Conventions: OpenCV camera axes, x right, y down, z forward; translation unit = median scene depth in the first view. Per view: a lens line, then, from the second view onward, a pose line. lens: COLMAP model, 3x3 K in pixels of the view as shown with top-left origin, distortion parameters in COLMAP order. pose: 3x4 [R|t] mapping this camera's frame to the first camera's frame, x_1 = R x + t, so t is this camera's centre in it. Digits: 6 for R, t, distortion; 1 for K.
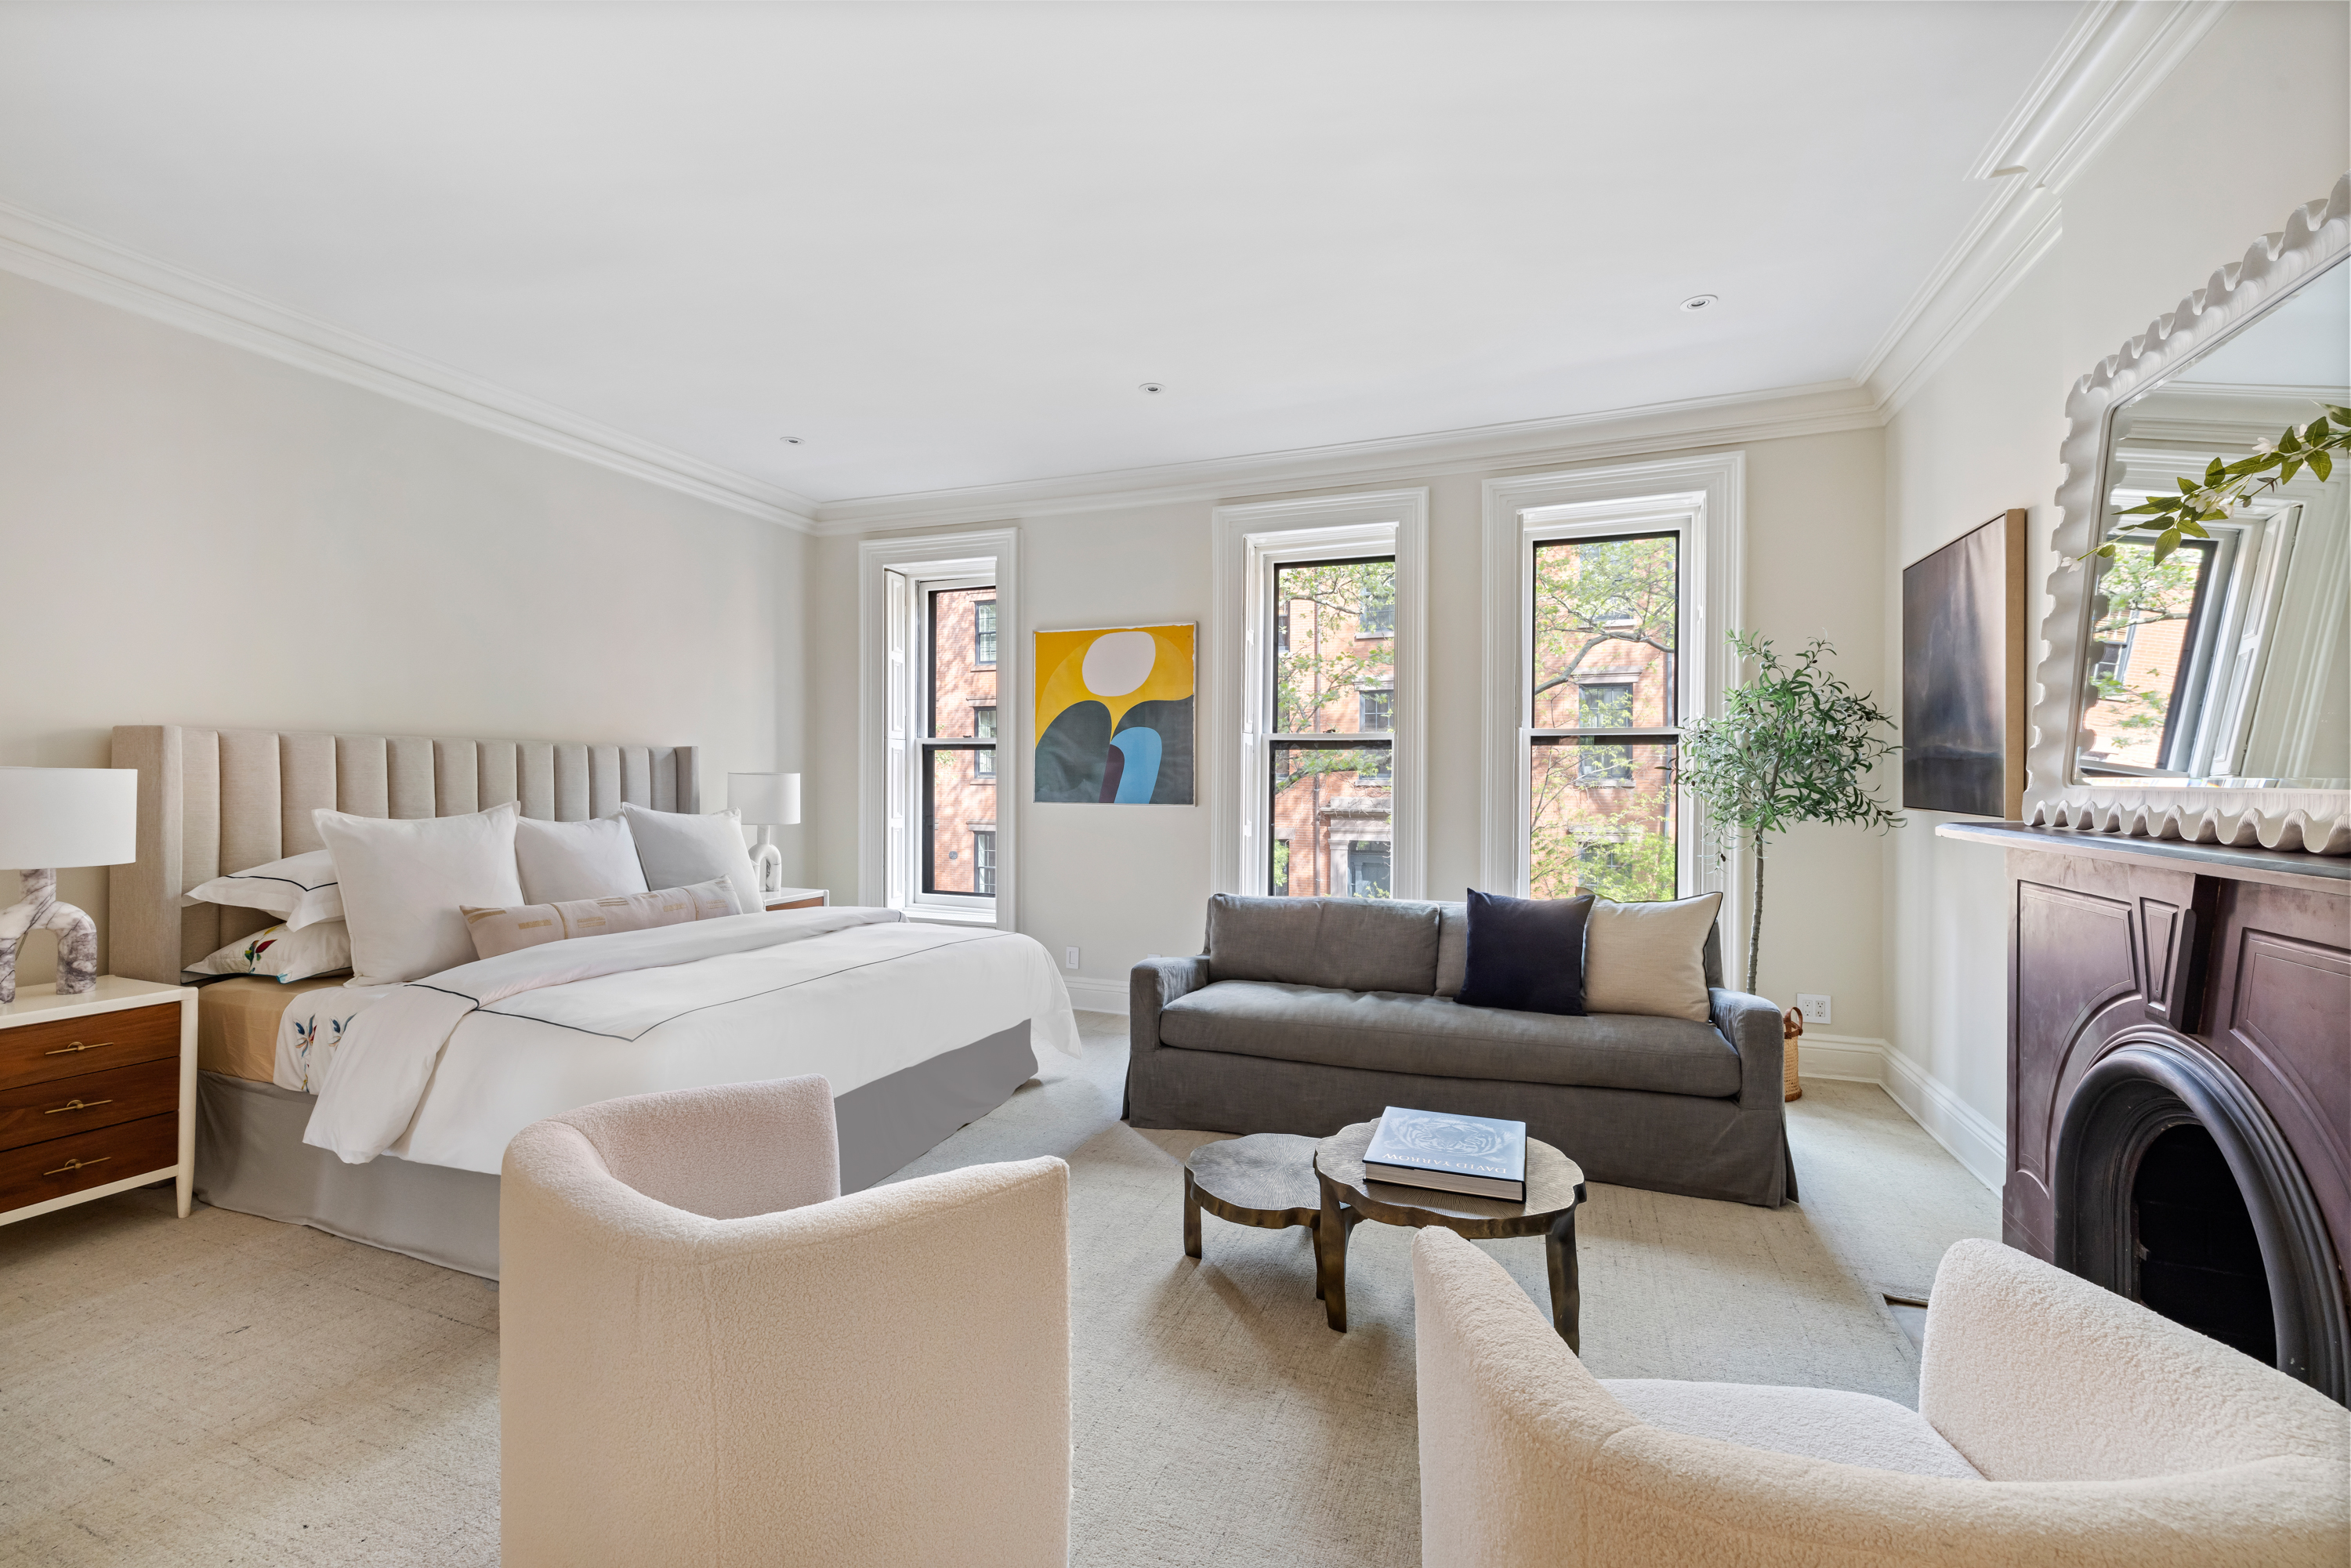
lens RADIAL K [[994.8, 0, 1163.7], [0, 994.8, 780.9], [0, 0, 1]] dist [-0.004439, -0.000029]
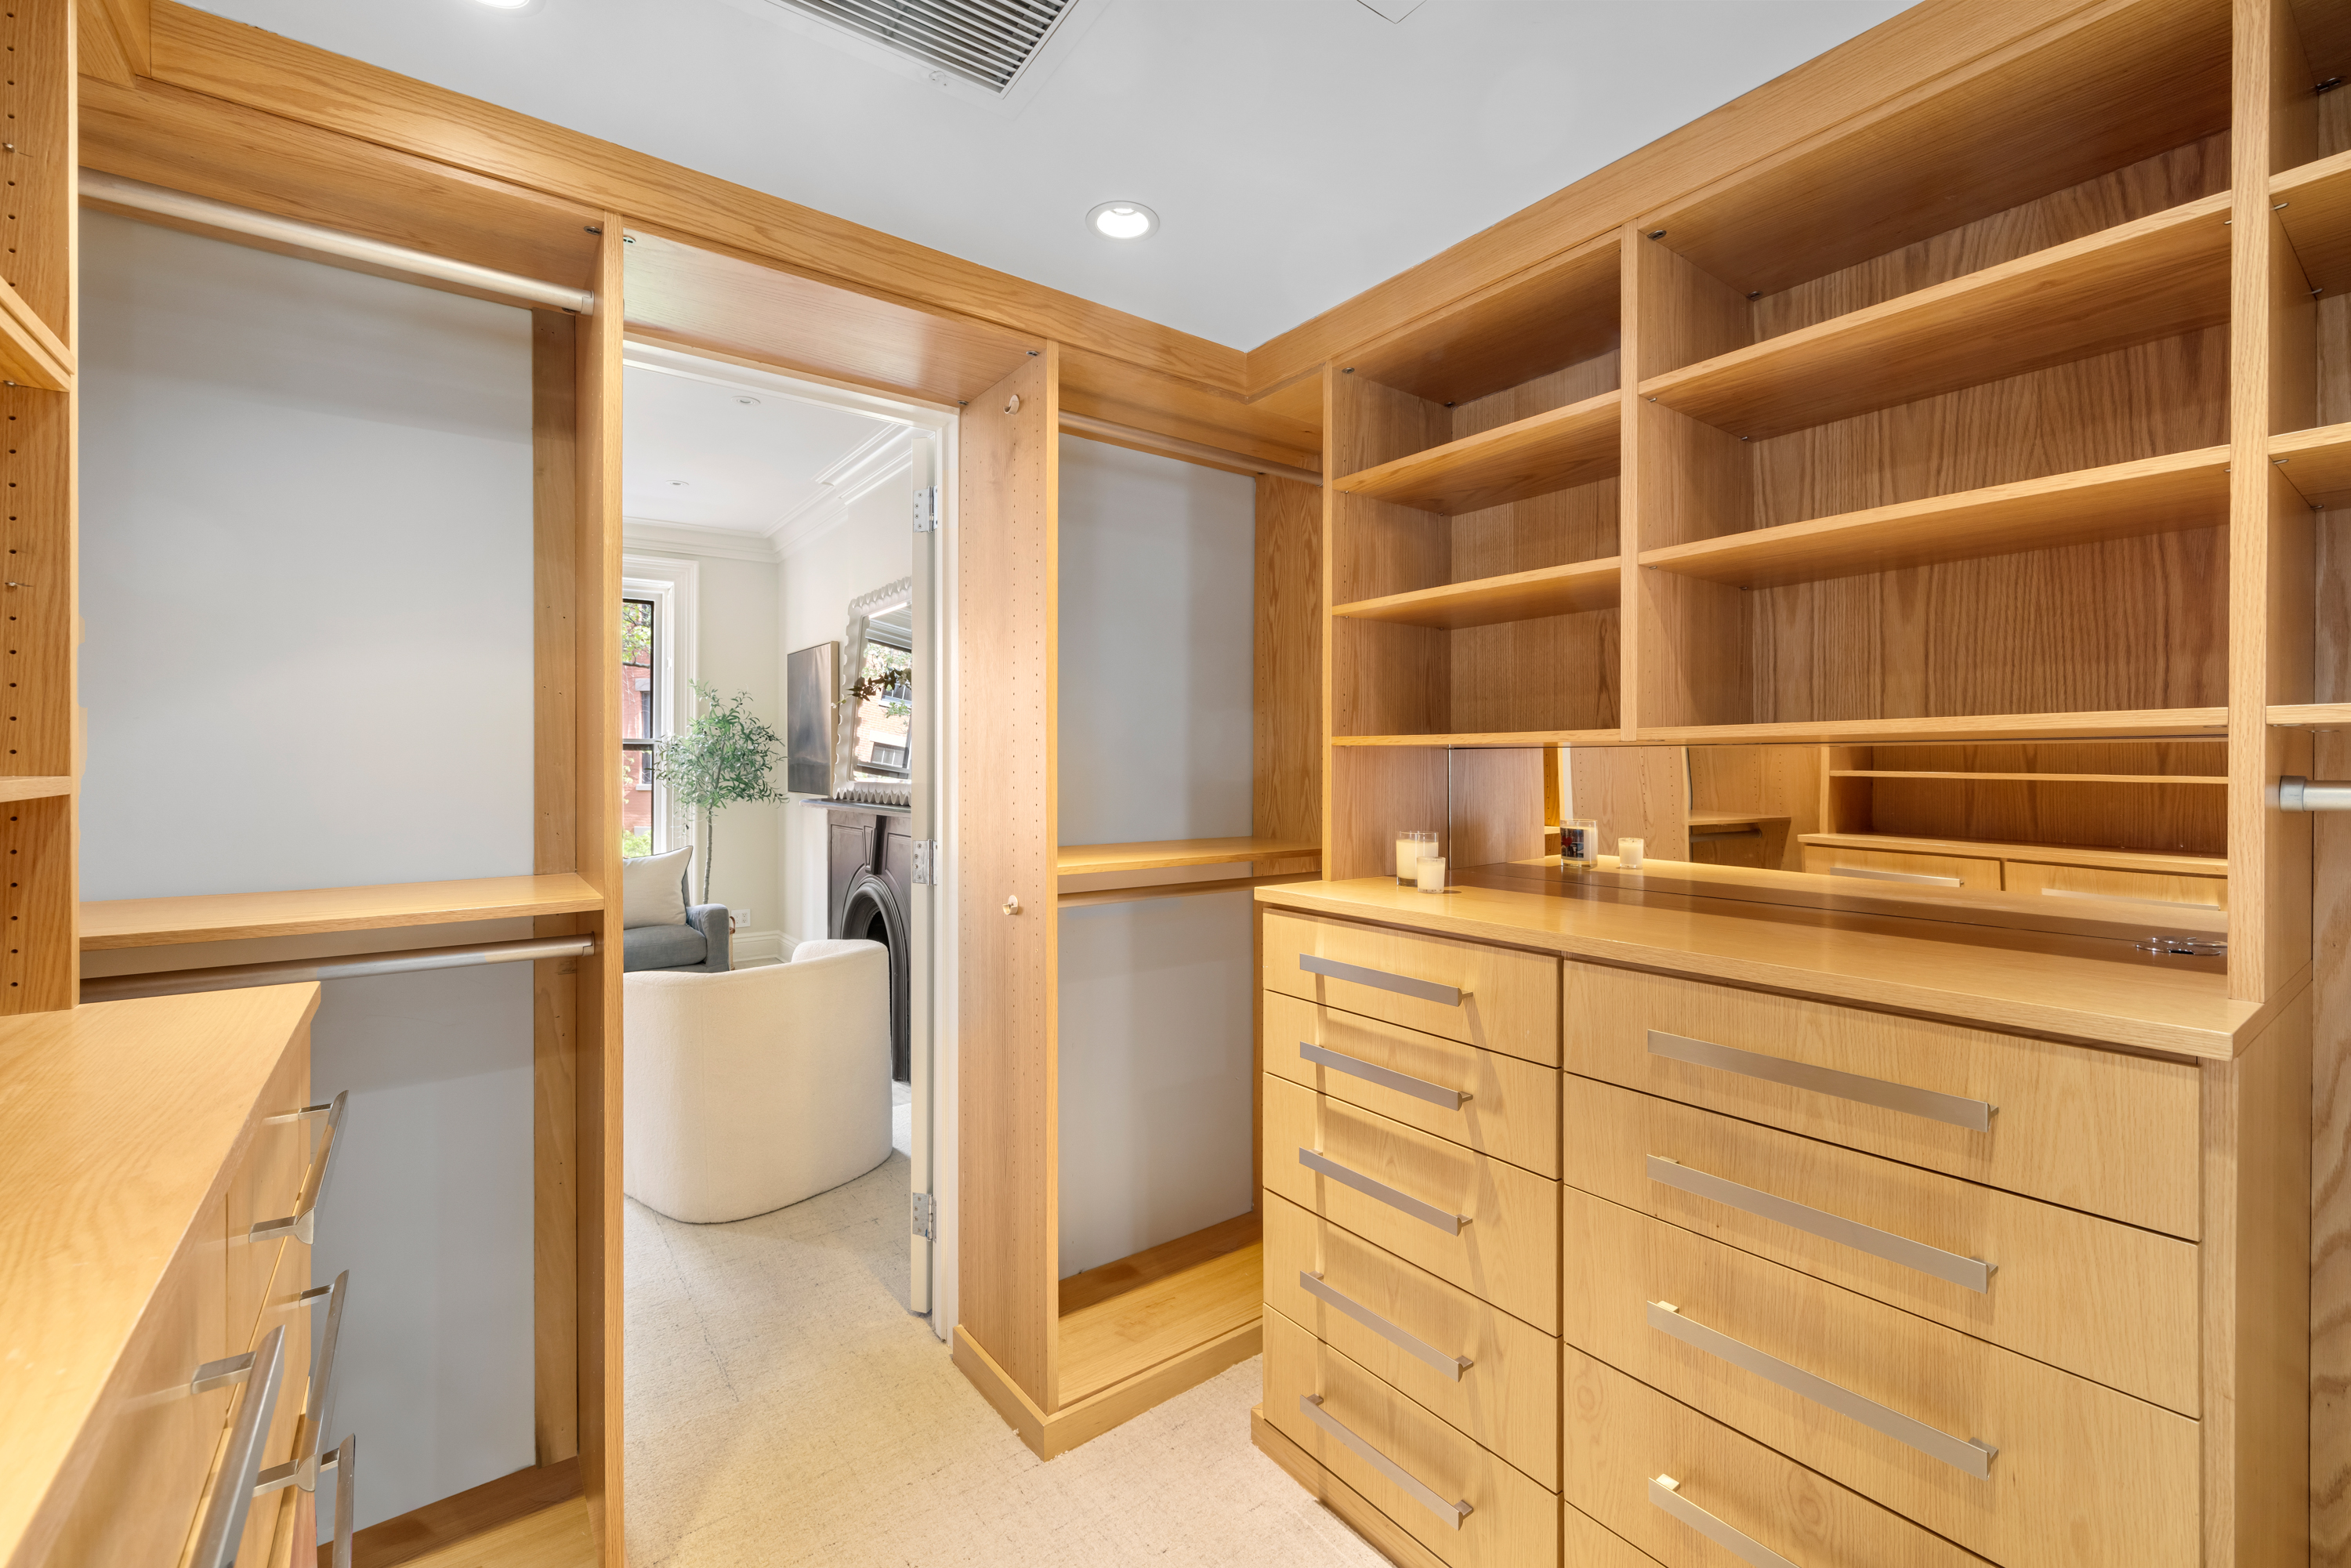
lens RADIAL K [[994.8, 0, 1167.6], [0, 994.8, 767.7], [0, 0, 1]] dist [-0.004439, -0.000029]
pose [[0.544301, -0.004225, 0.838879, -0.329587], [0.004377, 0.999988, 0.002197, -0.014950], [-0.838879, 0.002475, 0.544313, -0.471544]]
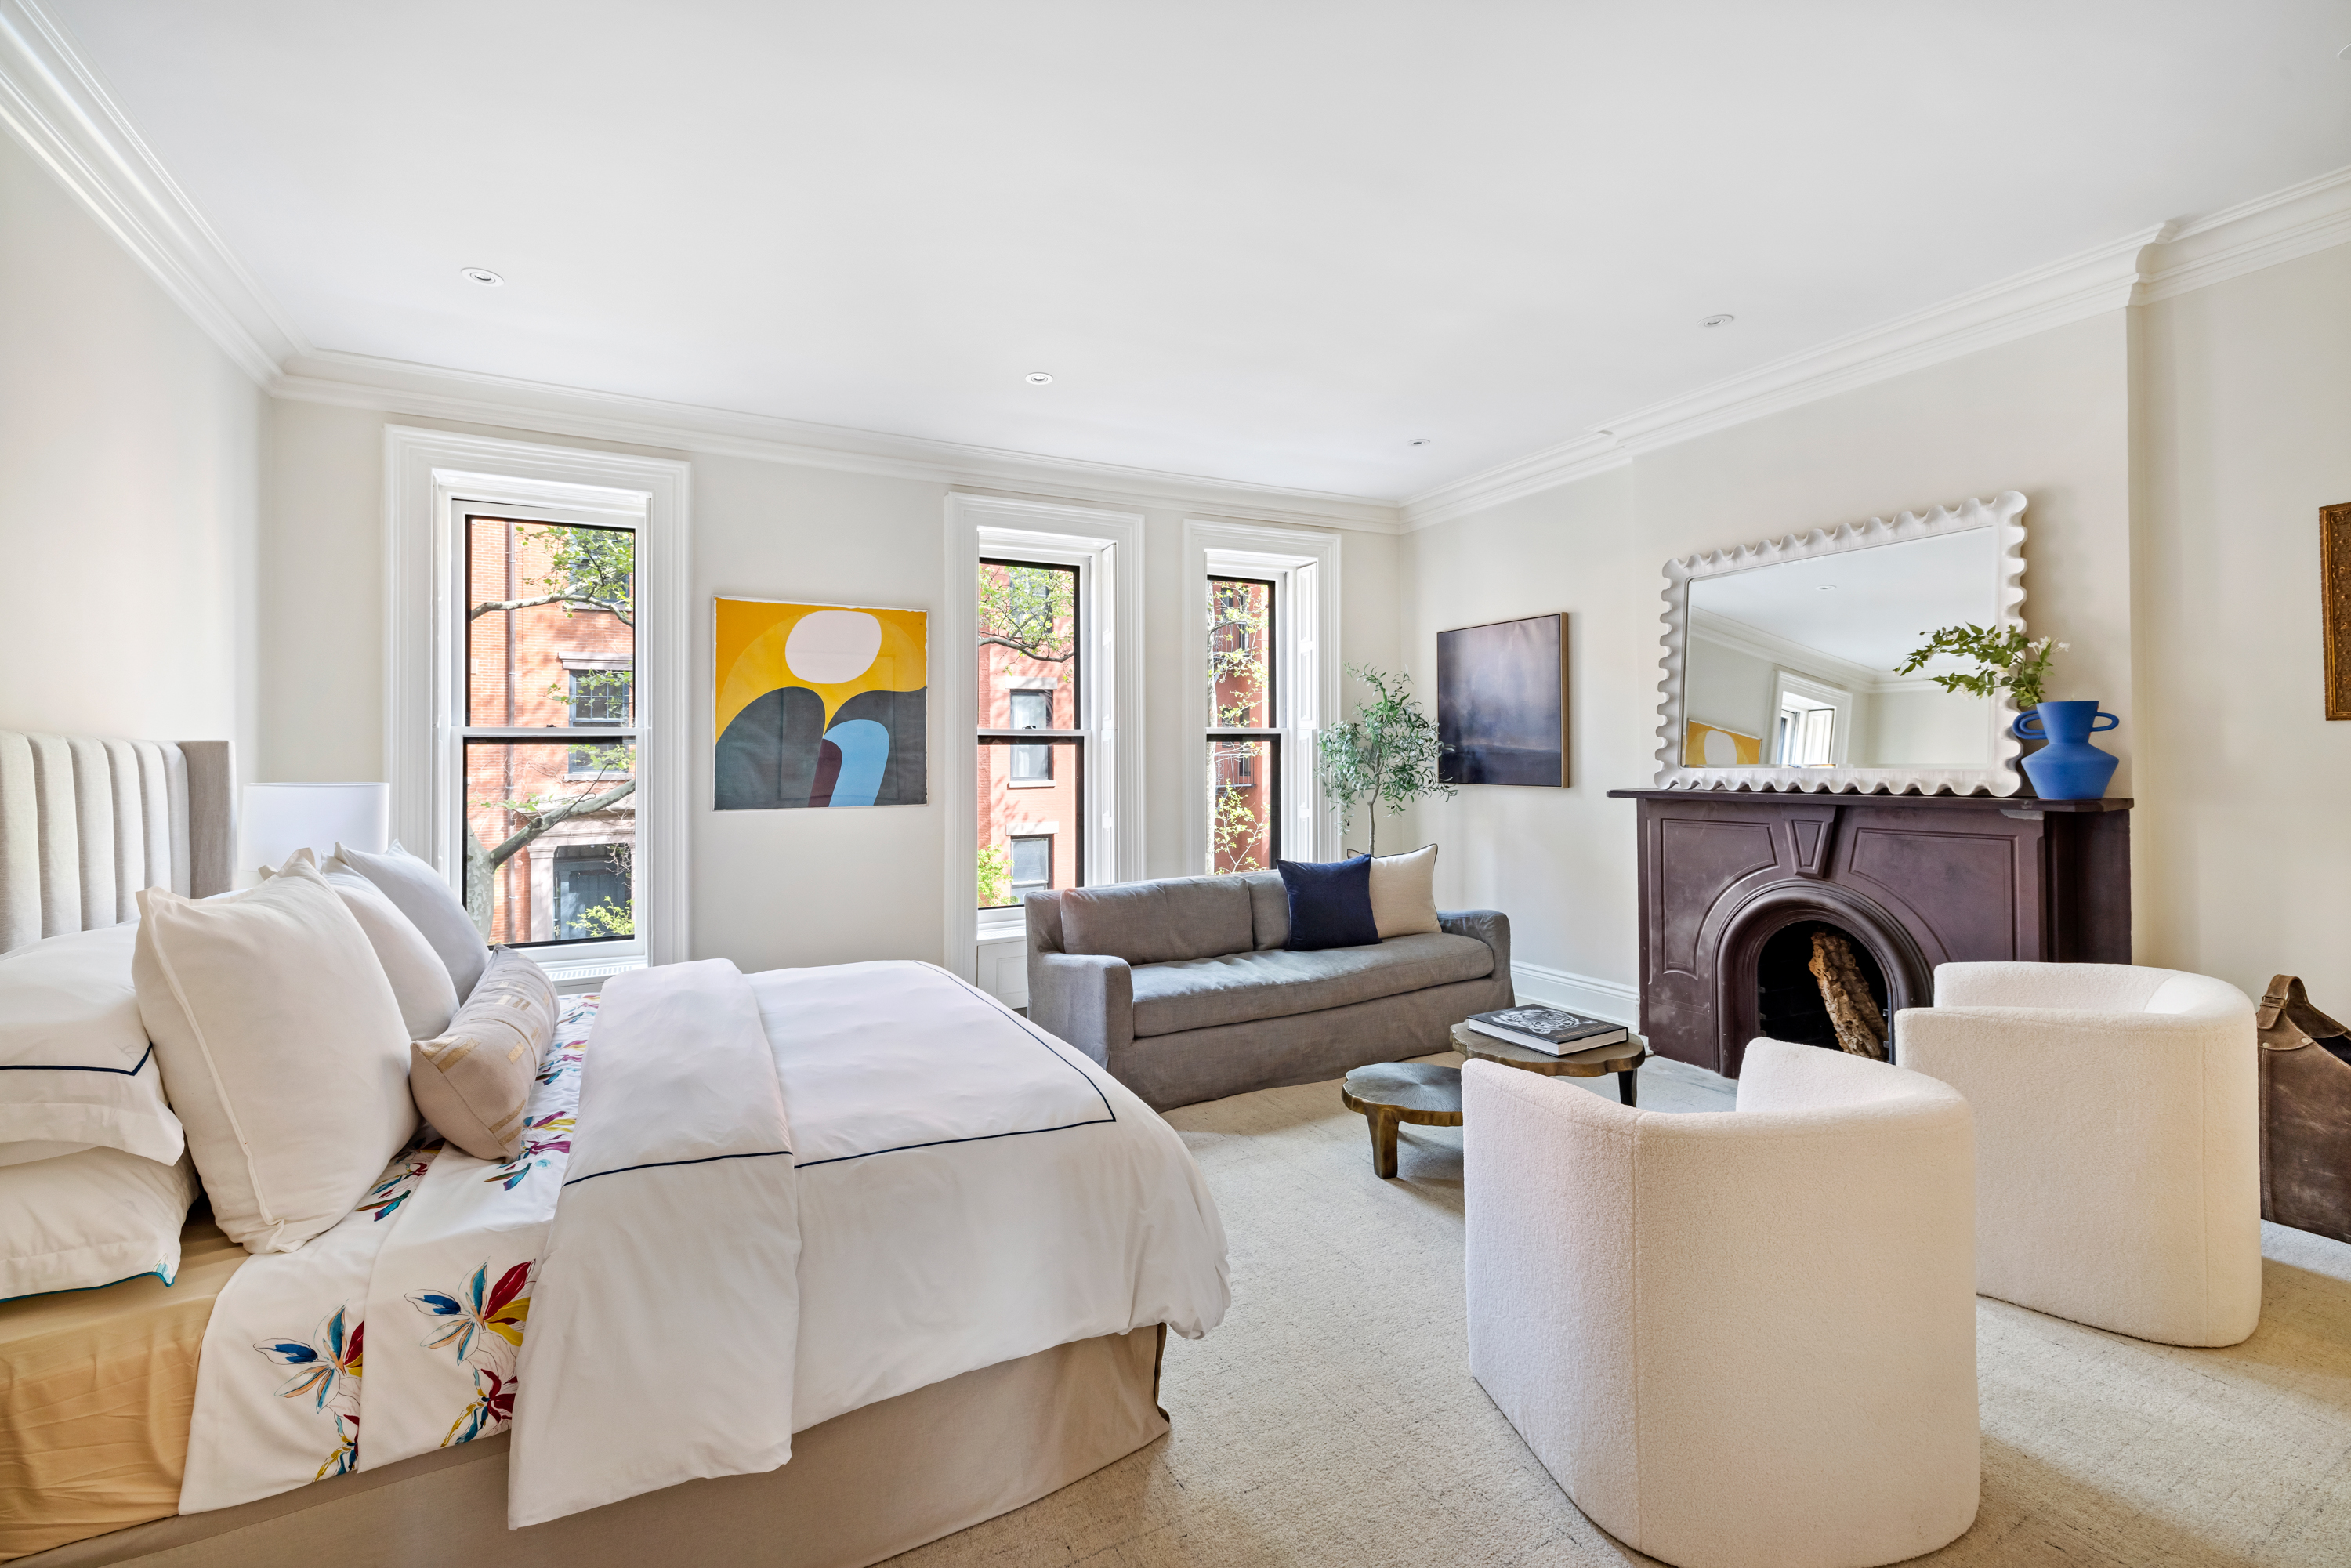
lens RADIAL K [[994.8, 0, 1172.3], [0, 994.8, 760.0], [0, 0, 1]] dist [-0.004439, -0.000029]
pose [[0.654612, -0.009881, 0.755900, -0.670184], [0.018435, 0.999826, -0.002895, -0.013684], [-0.755740, 0.015830, 0.654680, 0.269079]]
